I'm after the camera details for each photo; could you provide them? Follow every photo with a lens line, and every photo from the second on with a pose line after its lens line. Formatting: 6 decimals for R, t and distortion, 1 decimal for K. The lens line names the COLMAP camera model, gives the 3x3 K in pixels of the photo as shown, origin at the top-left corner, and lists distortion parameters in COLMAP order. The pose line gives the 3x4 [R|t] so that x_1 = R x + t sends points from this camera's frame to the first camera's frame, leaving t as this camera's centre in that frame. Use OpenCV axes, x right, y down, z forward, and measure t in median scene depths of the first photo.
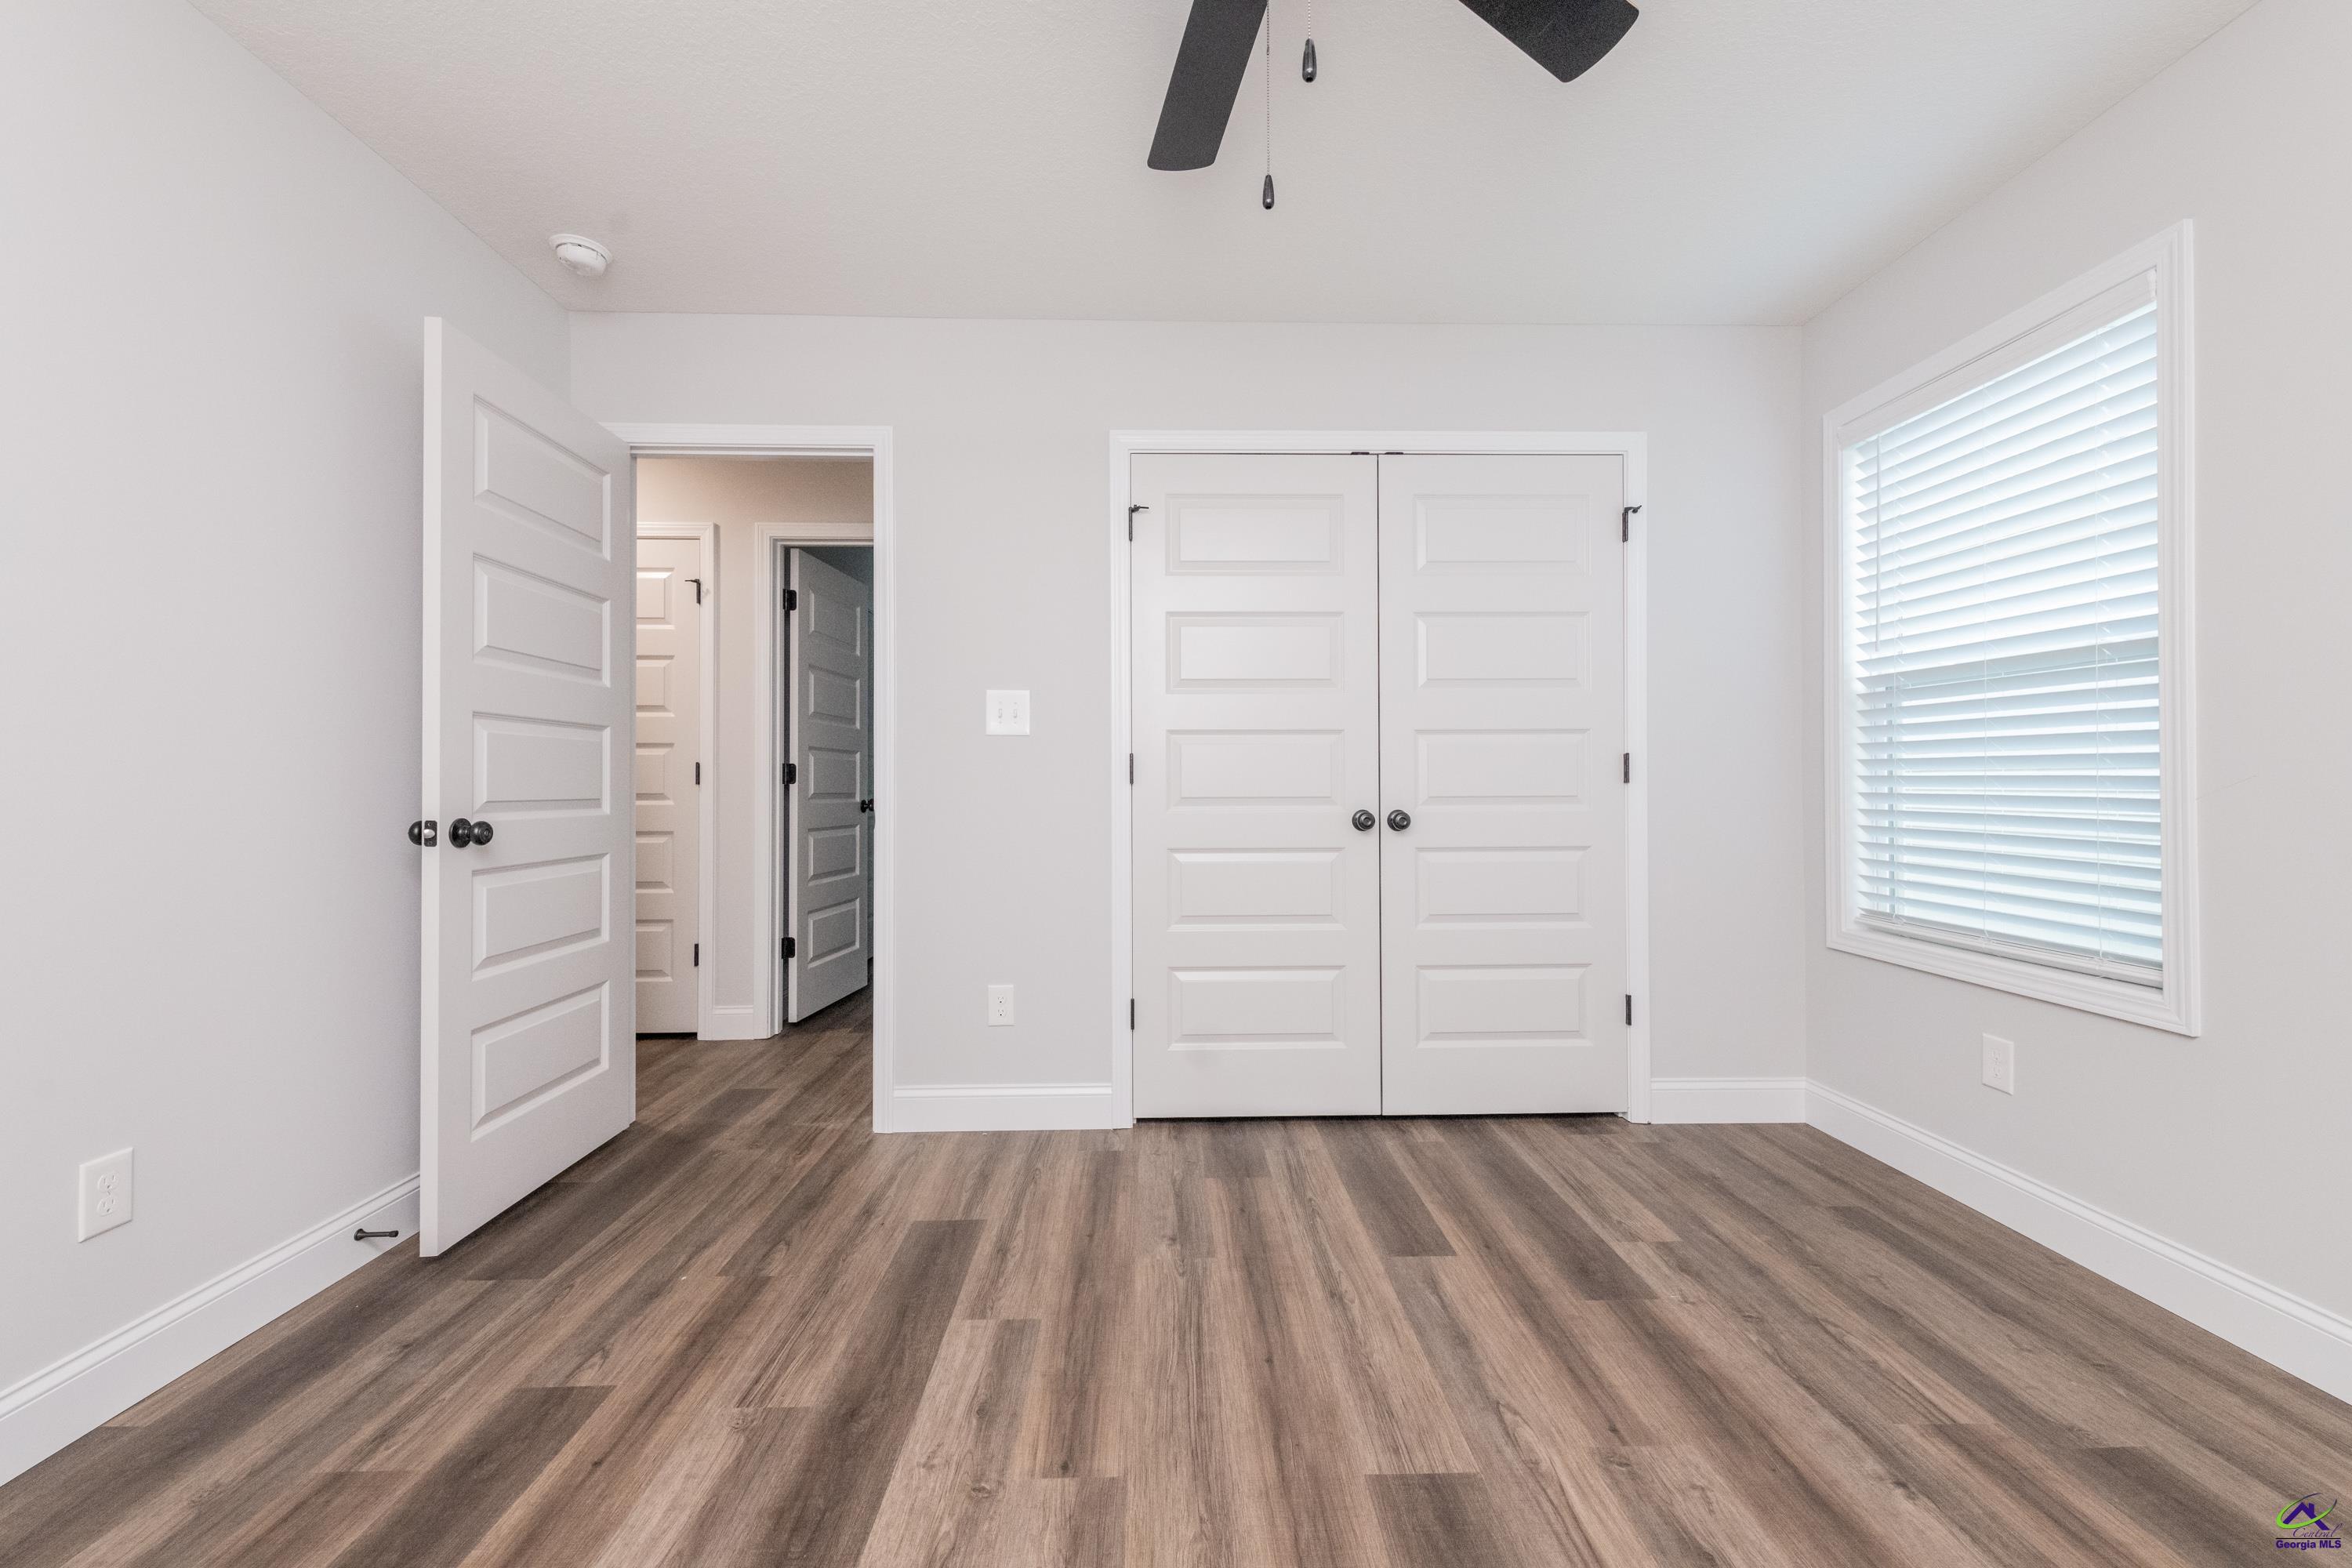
lens RADIAL K [[931.4, 0, 1183.2], [0, 931.4, 780.3], [0, 0, 1]] dist [0.004173, -0.000342]
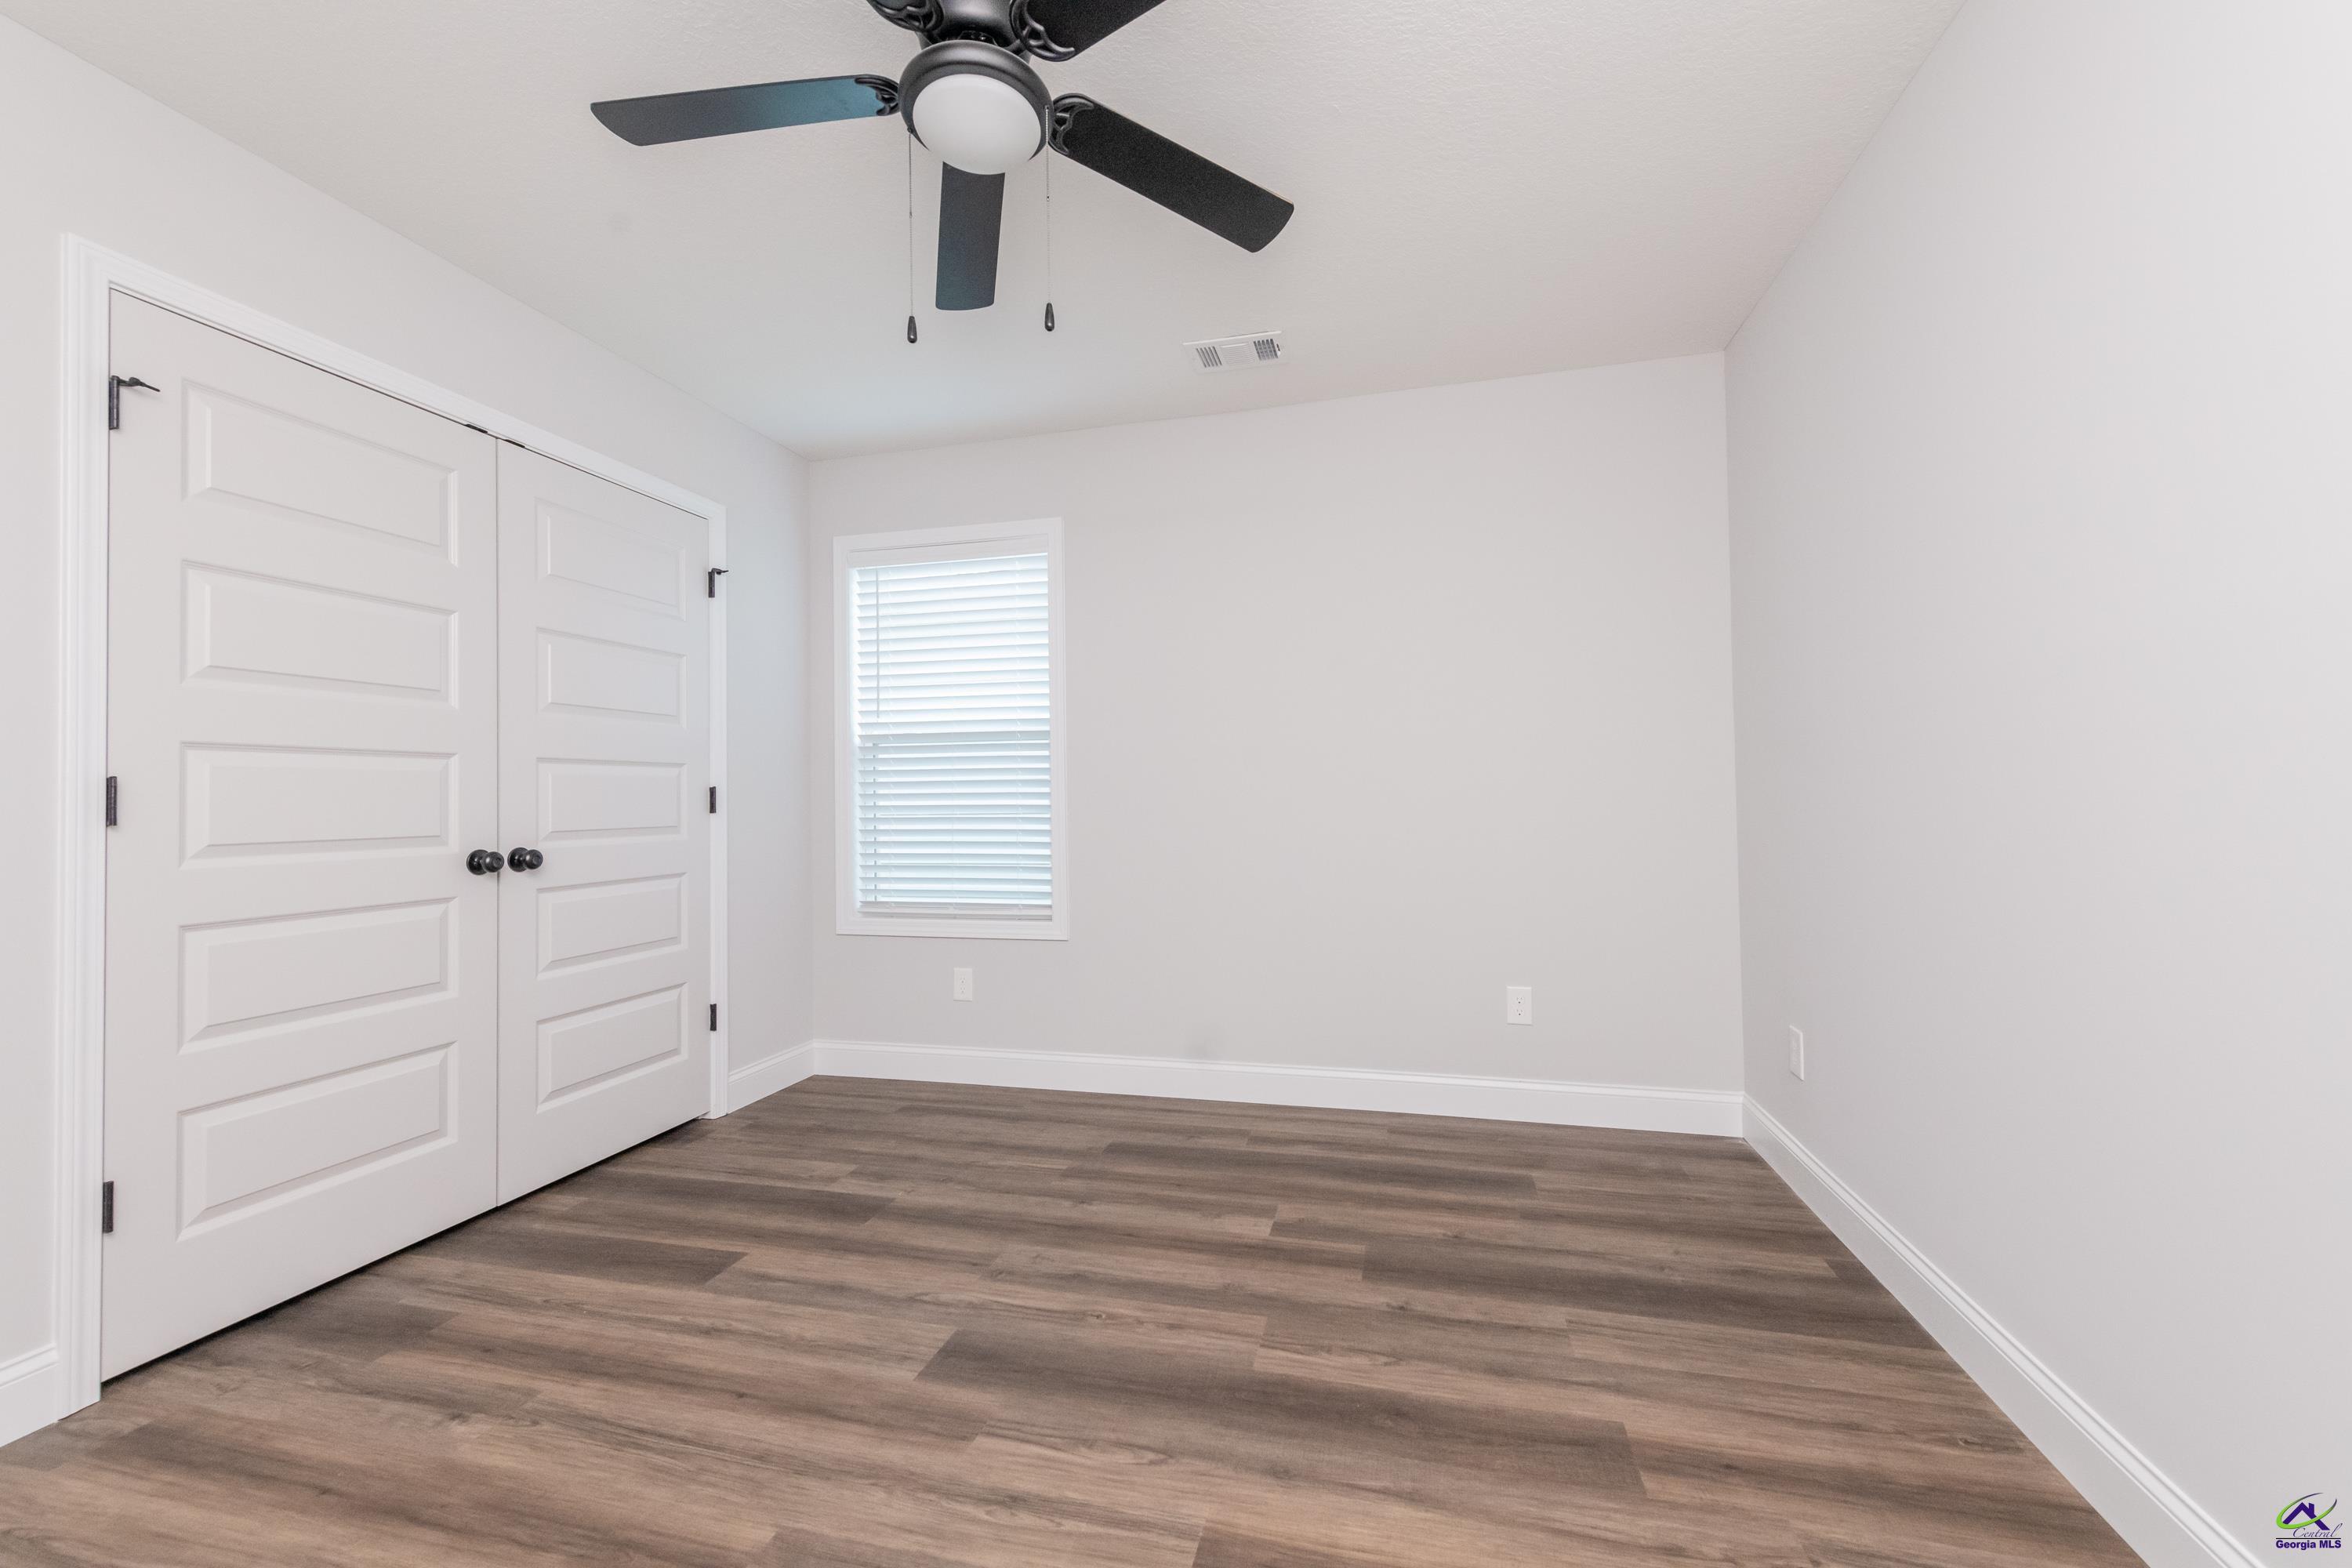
lens RADIAL K [[924.5, 0, 1180.9], [0, 924.5, 781.0], [0, 0, 1]] dist [0.016127, -0.006566]
pose [[0.276483, 0.019739, 0.960816, -0.629832], [0.009538, 0.999683, -0.023283, -0.006952], [-0.960971, 0.015602, 0.276207, 0.220028]]
